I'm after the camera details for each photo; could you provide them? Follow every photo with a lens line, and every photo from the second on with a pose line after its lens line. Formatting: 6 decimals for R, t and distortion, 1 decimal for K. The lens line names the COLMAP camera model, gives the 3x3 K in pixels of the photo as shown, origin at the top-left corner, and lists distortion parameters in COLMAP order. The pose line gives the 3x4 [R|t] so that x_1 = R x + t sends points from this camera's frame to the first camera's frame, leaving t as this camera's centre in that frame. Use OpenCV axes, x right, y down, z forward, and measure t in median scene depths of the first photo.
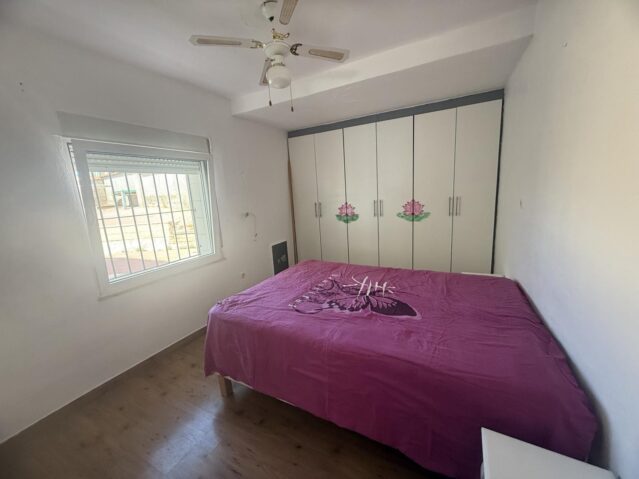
lens RADIAL K [[255.6, 0, 320.8], [0, 255.6, 241.9], [0, 0, 1]] dist [0.000571, 0.000356]
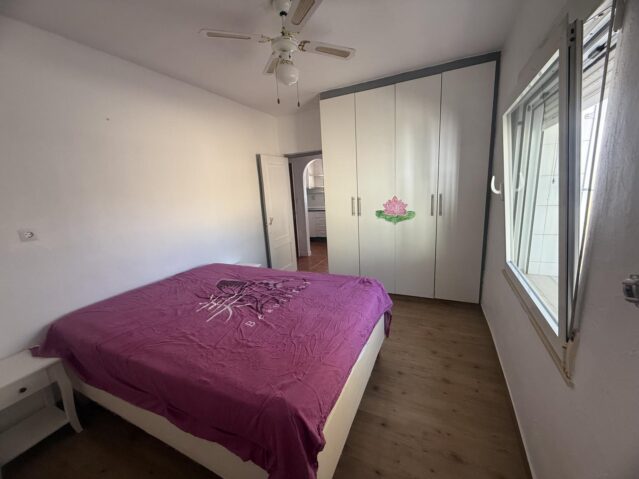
lens RADIAL K [[255.6, 0, 319.8], [0, 255.6, 237.2], [0, 0, 1]] dist [0.000571, 0.000356]
pose [[-0.992074, 0.125257, -0.010016, -0.172498], [0.112174, 0.918726, 0.378628, -0.361367], [0.056628, 0.374503, -0.925495, 1.880090]]
